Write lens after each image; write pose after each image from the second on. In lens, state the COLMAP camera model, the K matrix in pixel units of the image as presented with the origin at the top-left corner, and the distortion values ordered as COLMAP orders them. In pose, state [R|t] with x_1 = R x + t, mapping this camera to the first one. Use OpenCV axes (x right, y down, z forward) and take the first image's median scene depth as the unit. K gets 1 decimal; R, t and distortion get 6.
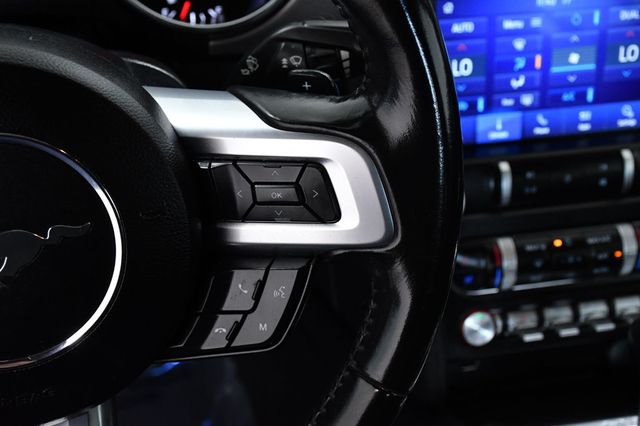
lens RADIAL K [[920.2, 0, 318.7], [0, 920.2, 214.6], [0, 0, 1]] dist [0.126841, 0.000000]
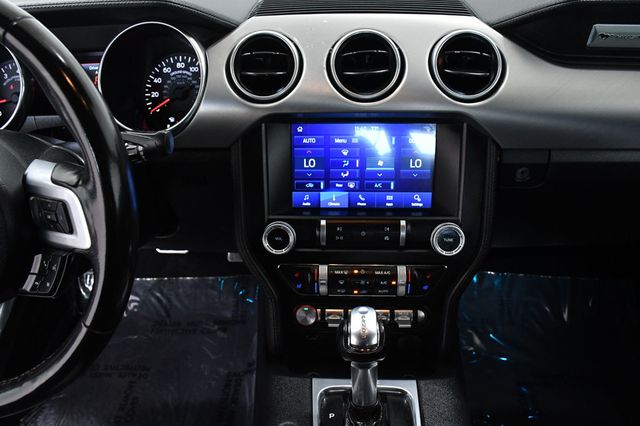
lens RADIAL K [[514.5, 0, 320.4], [0, 514.5, 212.6], [0, 0, 1]] dist [-0.124229, 0.084733]
pose [[0.951031, 0.094980, -0.294142, 0.463096], [-0.112322, 0.992758, -0.042599, -0.028317], [0.287966, 0.073552, 0.954812, 0.095403]]
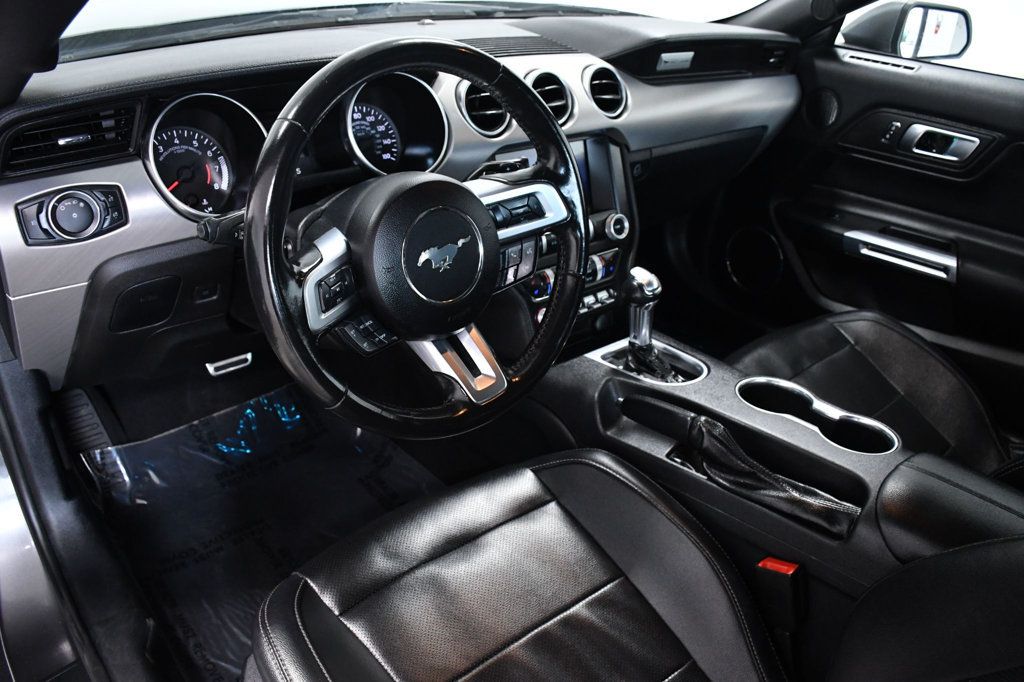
lens RADIAL K [[823.2, 0, 509.8], [0, 823.2, 345.3], [0, 0, 1]] dist [-0.124229, 0.084733]
pose [[0.895786, -0.204821, 0.394481, -0.569353], [0.240614, 0.969671, -0.042918, 0.232962], [-0.373727, 0.133363, 0.917901, -0.527960]]
